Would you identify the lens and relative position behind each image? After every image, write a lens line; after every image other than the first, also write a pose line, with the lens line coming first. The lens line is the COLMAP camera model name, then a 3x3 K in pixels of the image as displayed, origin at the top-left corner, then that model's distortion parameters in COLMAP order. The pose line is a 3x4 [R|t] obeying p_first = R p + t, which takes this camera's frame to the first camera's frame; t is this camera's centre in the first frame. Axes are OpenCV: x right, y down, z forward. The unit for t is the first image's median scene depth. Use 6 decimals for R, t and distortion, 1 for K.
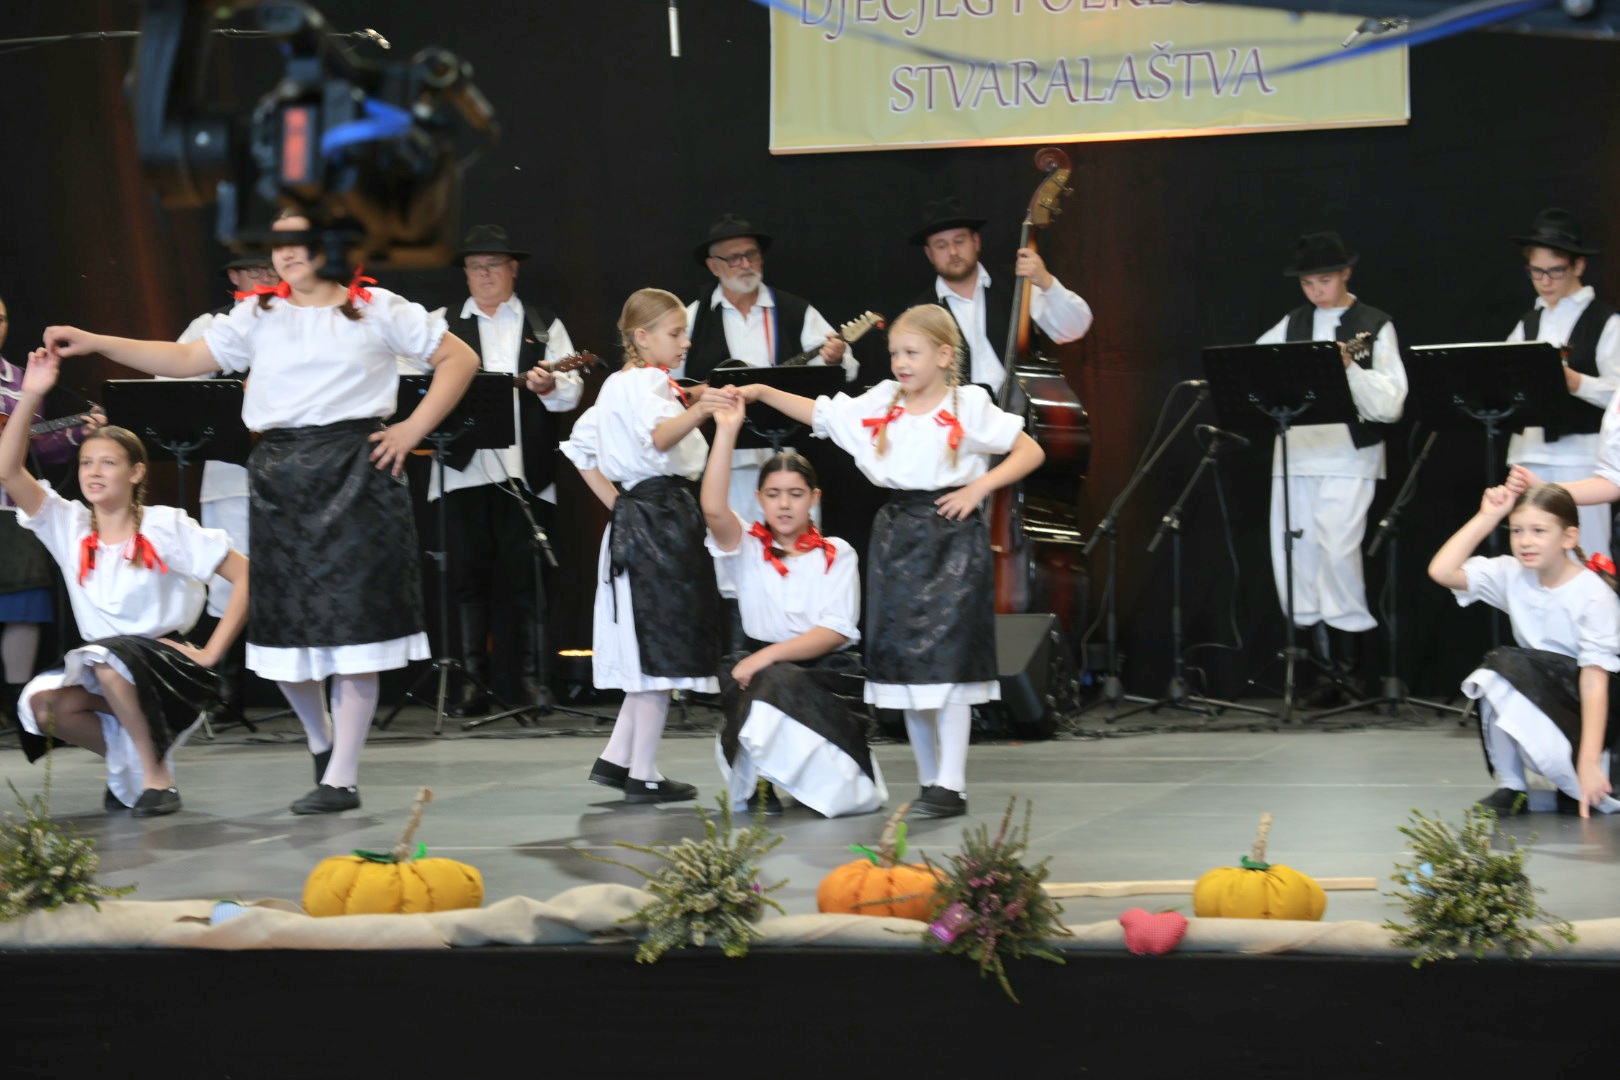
lens RADIAL K [[4176.0, 0, 817.2], [0, 4176.0, 548.3], [0, 0, 1]] dist [0.572103, 0.000000]
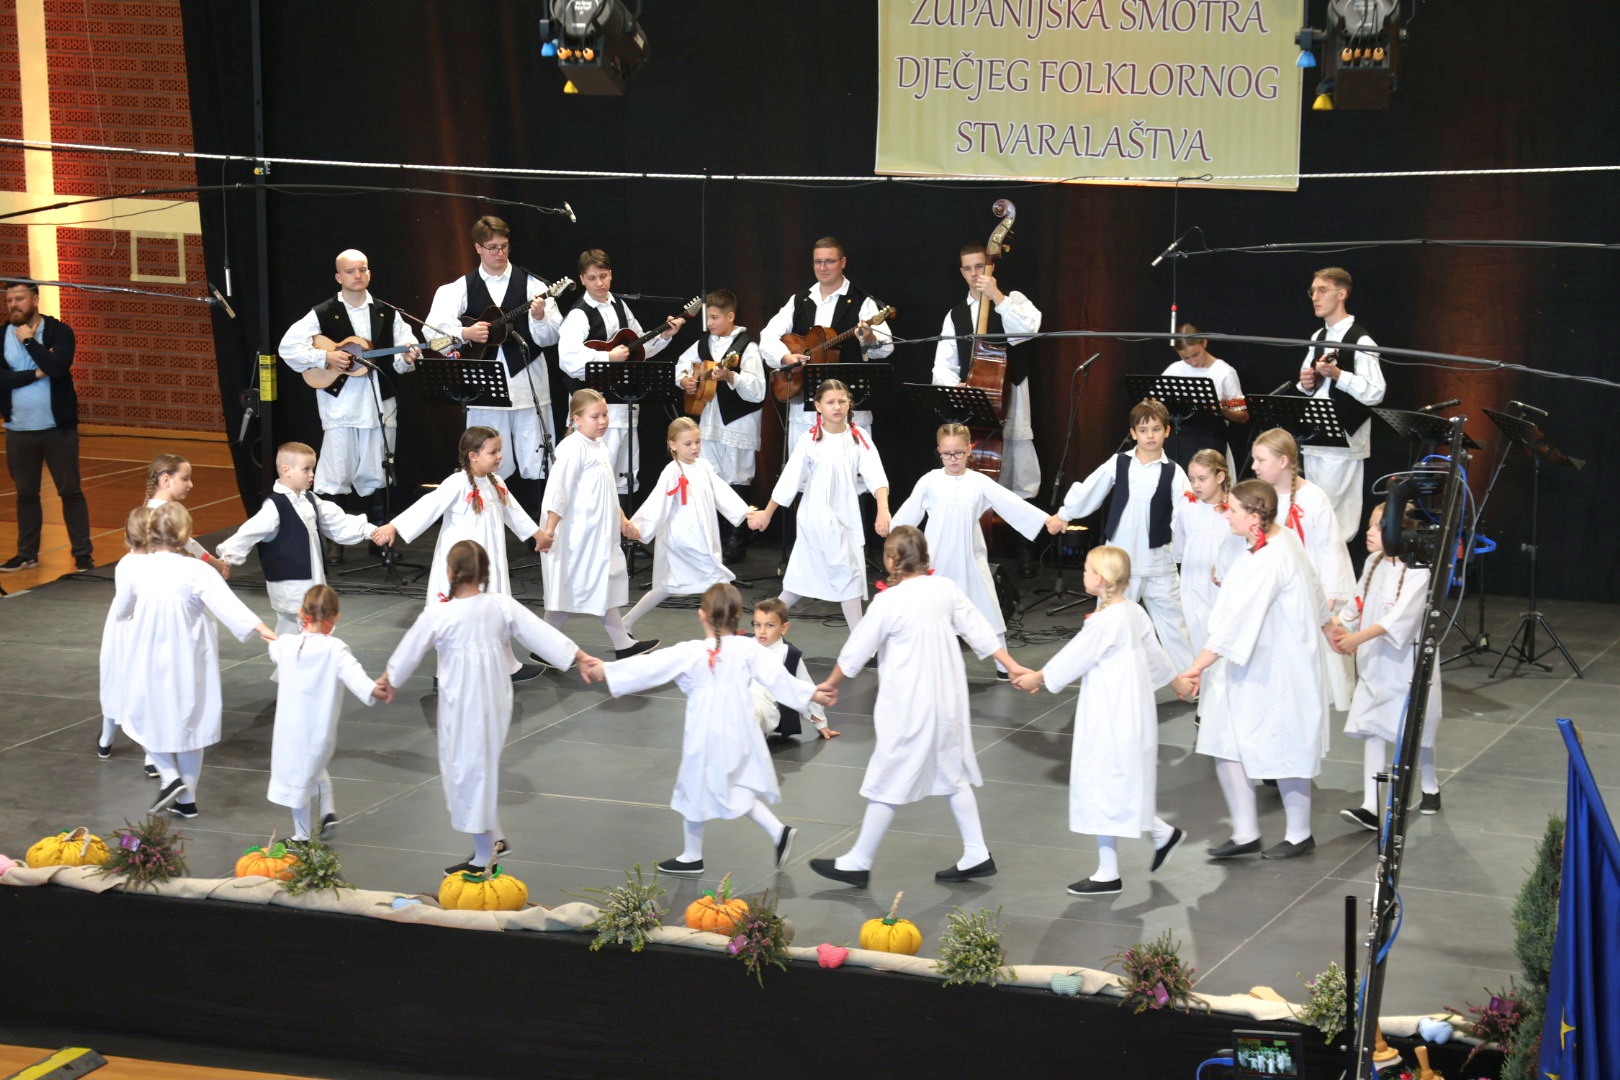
lens RADIAL K [[4236.6, 0, 827.0], [0, 4236.6, 547.3], [0, 0, 1]] dist [0.569798, 0.000000]
pose [[0.993525, 0.043733, -0.104855, 0.277546], [-0.026318, 0.986431, 0.162055, -0.429290], [0.110519, -0.158246, 0.981195, -0.980743]]
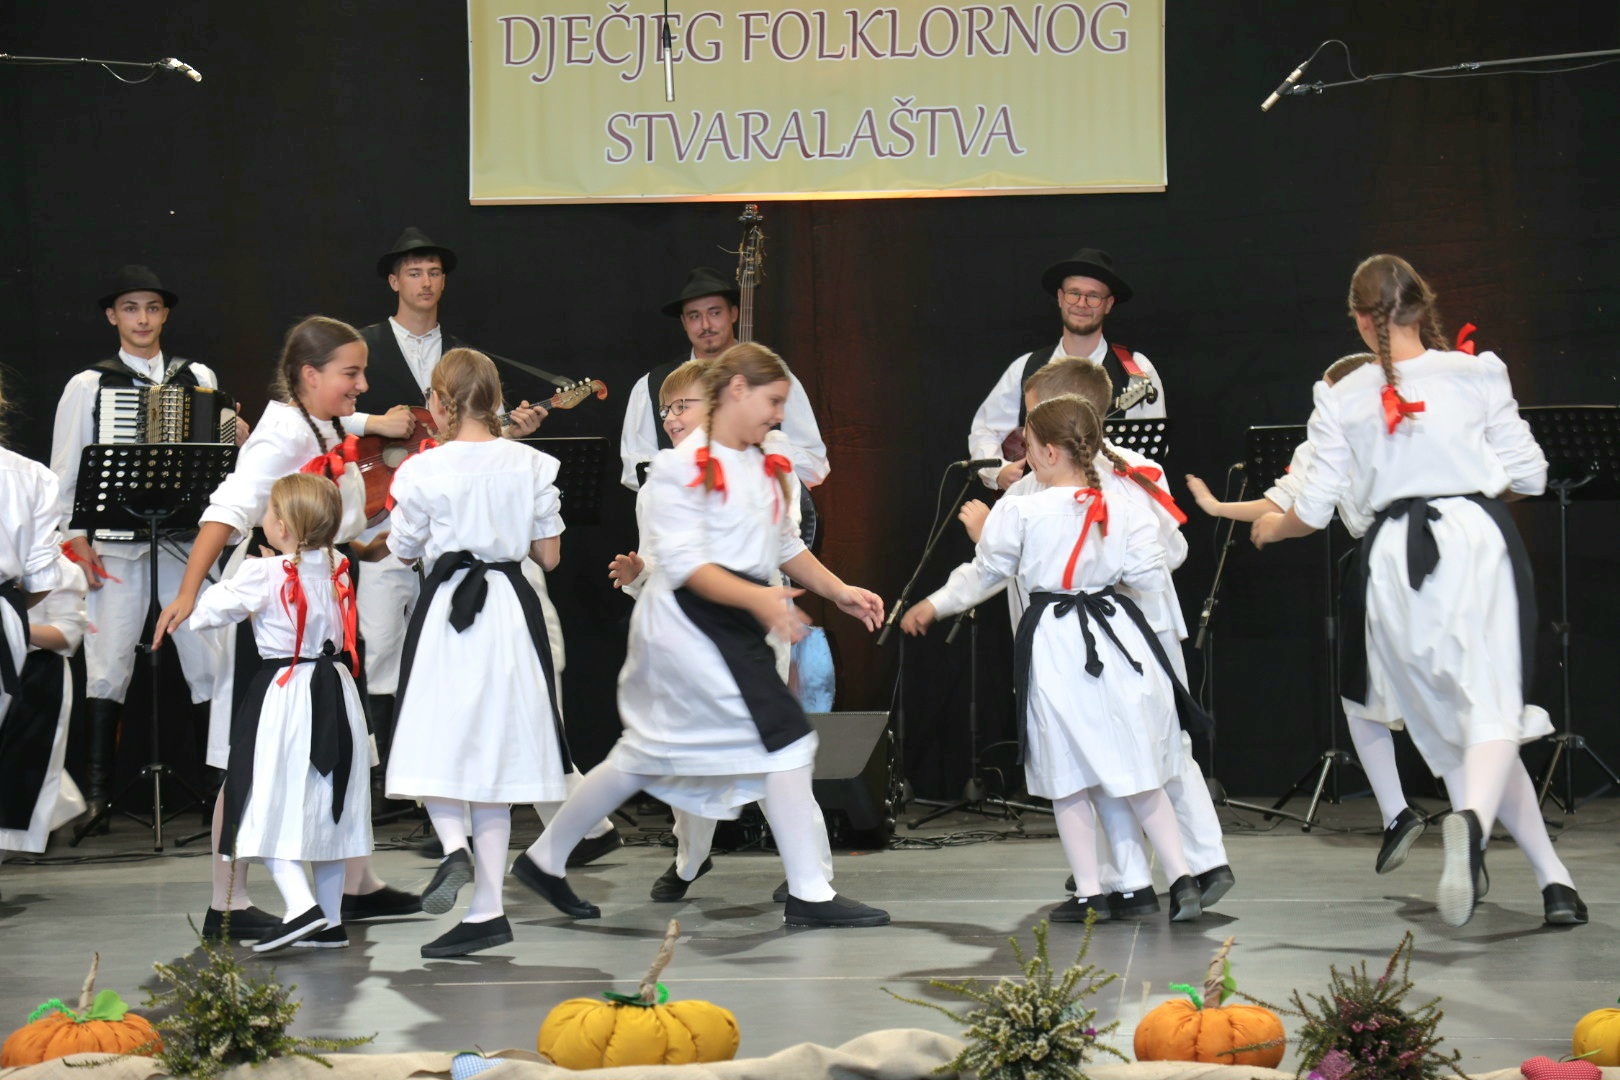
lens RADIAL K [[4458.5, 0, 816.6], [0, 4458.5, 532.5], [0, 0, 1]] dist [0.695903, 0.000000]
pose [[0.982046, 0.005548, 0.188562, -0.253052], [-0.001665, 0.999783, -0.020746, -0.005699], [-0.188636, 0.020059, 0.981842, 0.063469]]
